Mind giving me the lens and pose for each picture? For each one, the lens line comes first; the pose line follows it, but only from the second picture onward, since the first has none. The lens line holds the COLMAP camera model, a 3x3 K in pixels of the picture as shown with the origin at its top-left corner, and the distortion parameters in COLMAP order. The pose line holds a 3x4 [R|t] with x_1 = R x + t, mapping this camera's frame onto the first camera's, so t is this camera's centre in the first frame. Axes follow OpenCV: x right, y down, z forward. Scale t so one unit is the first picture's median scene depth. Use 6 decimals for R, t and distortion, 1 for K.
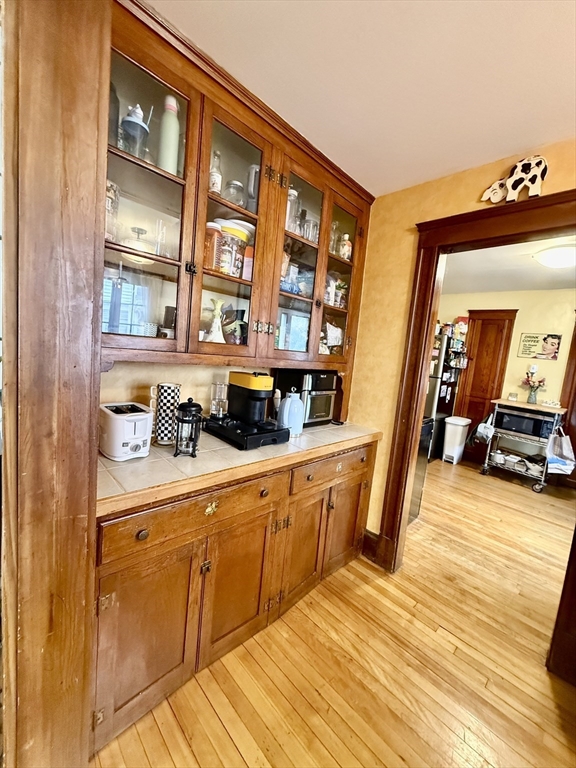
lens RADIAL K [[305.9, 0, 285.2], [0, 305.9, 383.4], [0, 0, 1]] dist [0.001295, -0.000426]
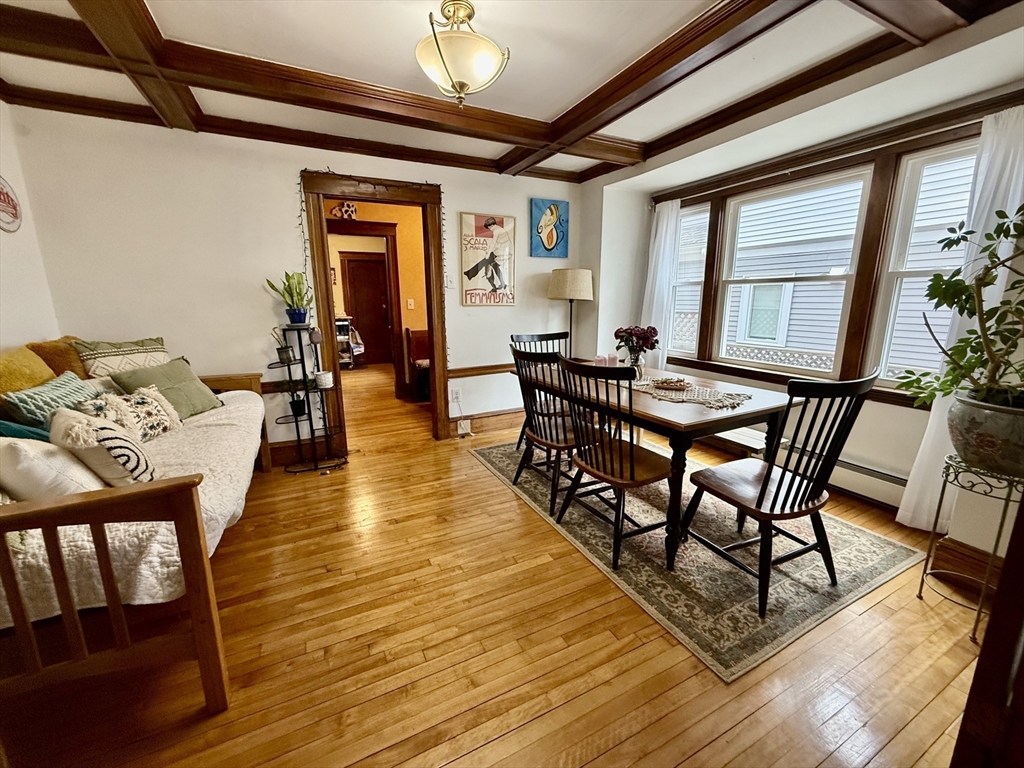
lens RADIAL K [[407.8, 0, 511.3], [0, 407.8, 382.4], [0, 0, 1]] dist [0.001295, -0.000426]
pose [[0.303384, -0.287723, 0.908391, -1.322005], [0.143523, 0.956245, 0.254946, -0.010163], [-0.941998, 0.053028, 0.331404, -0.737737]]
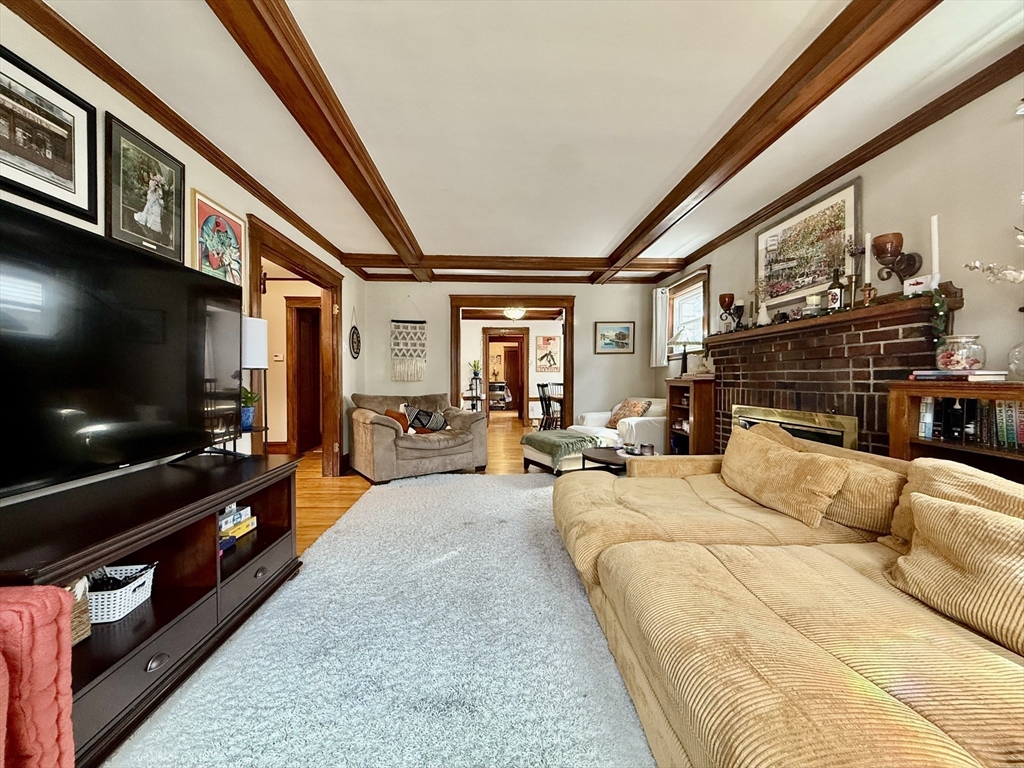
lens RADIAL K [[407.8, 0, 509.0], [0, 407.8, 383.1], [0, 0, 1]] dist [0.001295, -0.000426]
pose [[0.667466, -0.106377, 0.737003, -2.888411], [0.147343, 0.989042, 0.009314, 0.109584], [-0.729917, 0.102375, 0.675825, -2.450839]]
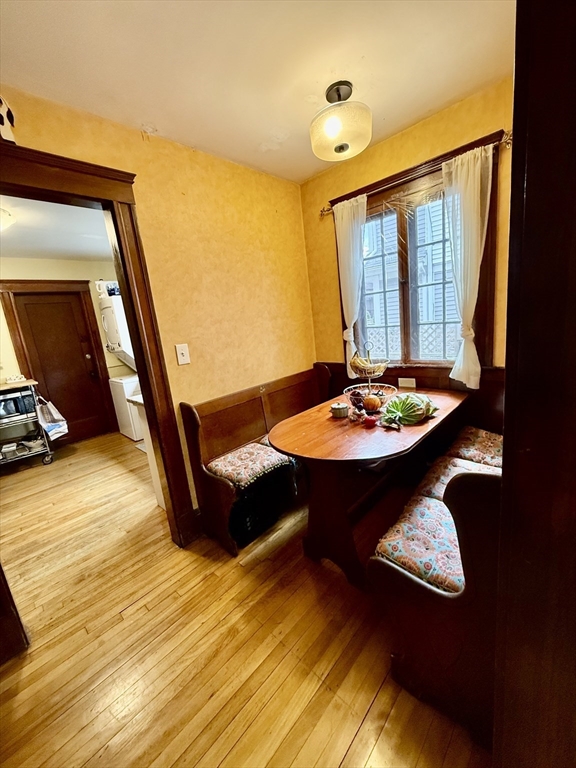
lens RADIAL K [[305.9, 0, 289.6], [0, 305.9, 383.0], [0, 0, 1]] dist [0.001295, -0.000426]
pose [[-0.045587, -0.290896, 0.955668, -0.161077], [0.213287, 0.931769, 0.293795, -0.034147], [-0.975925, 0.217225, 0.019568, 0.216521]]
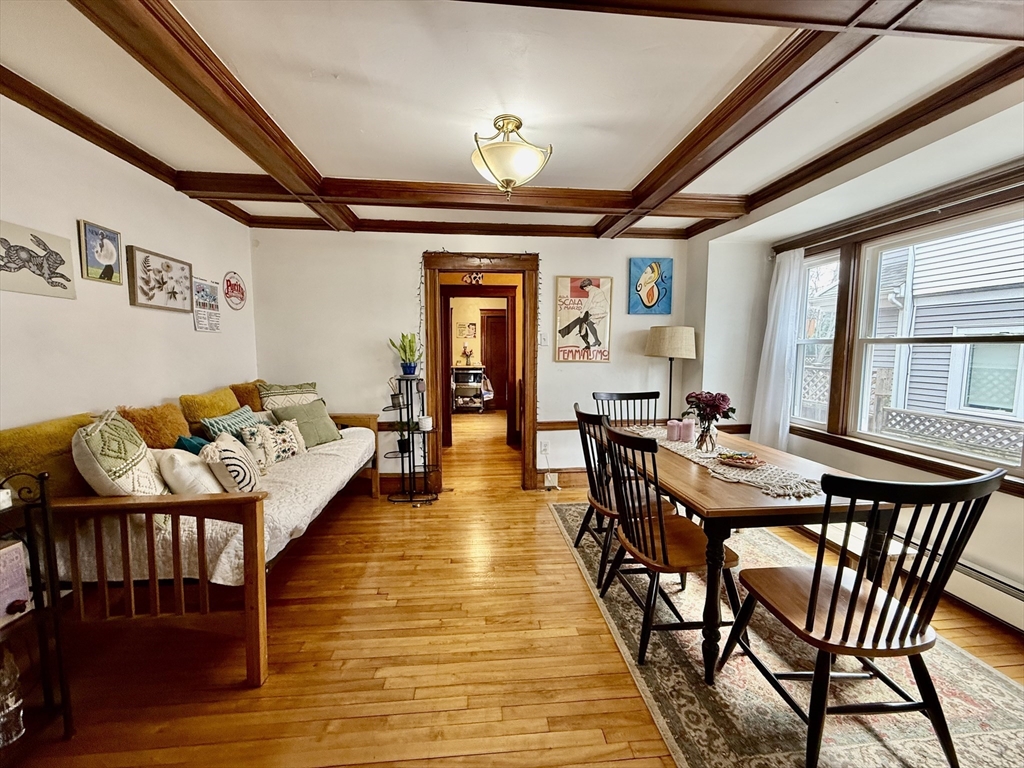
lens RADIAL K [[407.8, 0, 511.9], [0, 407.8, 381.9], [0, 0, 1]] dist [0.001295, -0.000426]
pose [[0.623905, -0.159998, 0.764947, -1.244741], [0.145178, 0.985509, 0.087721, -0.008340], [-0.767897, 0.056324, 0.638092, -0.963121]]
